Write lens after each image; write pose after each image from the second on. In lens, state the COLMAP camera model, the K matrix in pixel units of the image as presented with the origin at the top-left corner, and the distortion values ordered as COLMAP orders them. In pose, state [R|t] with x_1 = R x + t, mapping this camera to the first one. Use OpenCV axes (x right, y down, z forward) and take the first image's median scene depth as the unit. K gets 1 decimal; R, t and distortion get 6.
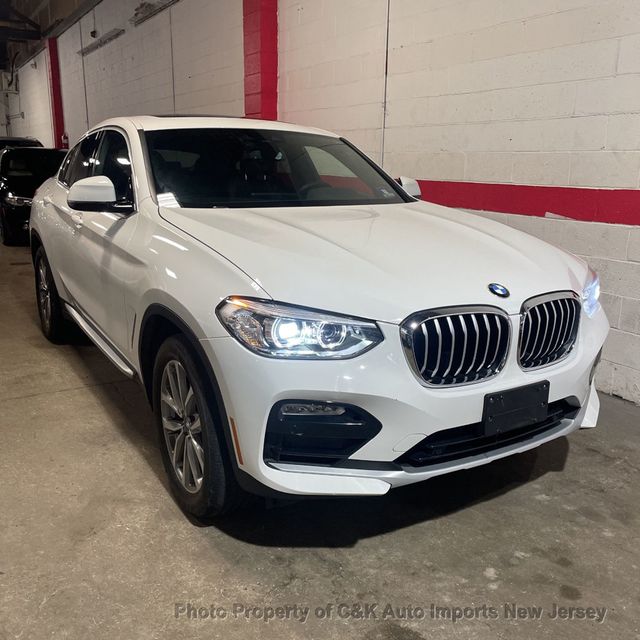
lens RADIAL K [[666.4, 0, 326.9], [0, 666.4, 324.2], [0, 0, 1]] dist [0.002539, -0.010746]
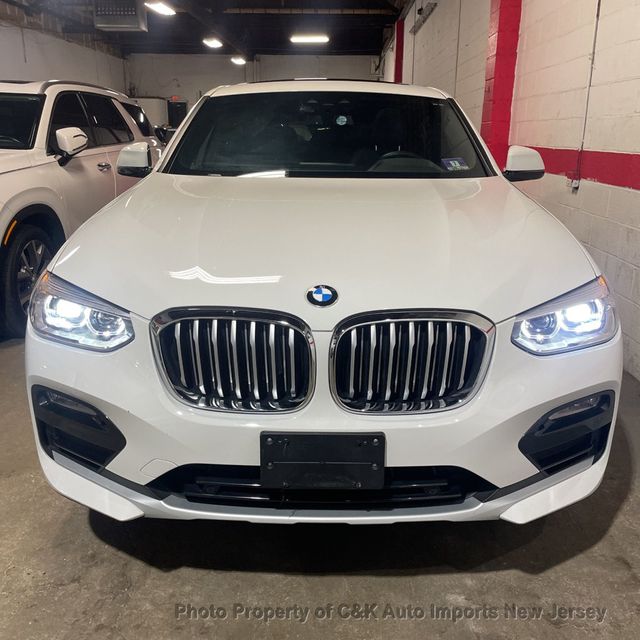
lens RADIAL K [[637.4, 0, 320.0], [0, 637.4, 320.0], [0, 0, 1]] dist [0.105641, -0.151575]
pose [[0.837664, 0.143504, -0.526997, 0.444568], [-0.126911, 0.989598, 0.067746, -0.050320], [0.531237, 0.010134, 0.847163, 0.294842]]
